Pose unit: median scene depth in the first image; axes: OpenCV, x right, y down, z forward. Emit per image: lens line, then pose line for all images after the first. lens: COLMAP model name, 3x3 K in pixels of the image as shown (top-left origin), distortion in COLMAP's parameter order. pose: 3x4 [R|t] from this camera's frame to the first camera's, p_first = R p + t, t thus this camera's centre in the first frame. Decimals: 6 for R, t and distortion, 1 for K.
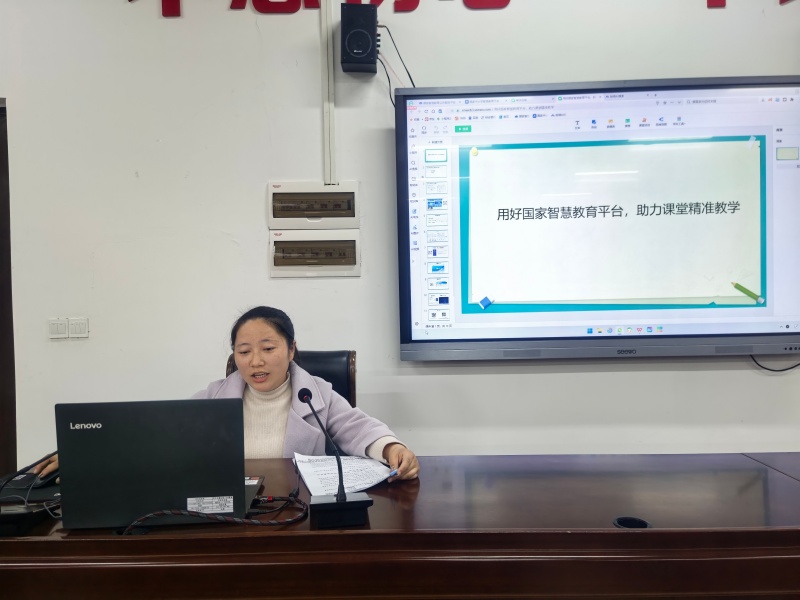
lens RADIAL K [[411.5, 0, 402.8], [0, 411.5, 309.2], [0, 0, 1]] dist [0.018877, -0.000708]
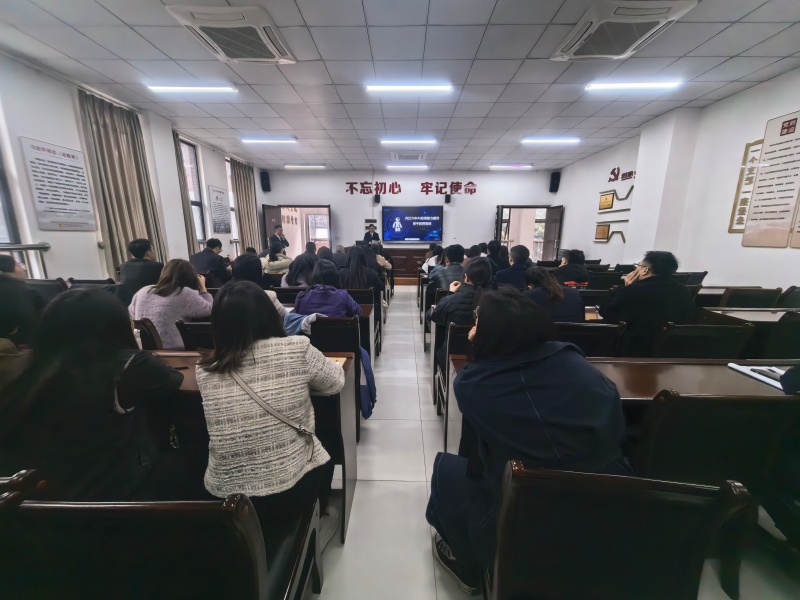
lens RADIAL K [[317.0, 0, 400.0], [0, 317.0, 300.0], [0, 0, 1]] dist [-0.000441, -0.000016]
pose [[0.999797, 0.019142, 0.006238, 0.286191], [-0.019953, 0.983440, 0.180130, 0.095464], [-0.002687, -0.180218, 0.983623, -4.731295]]
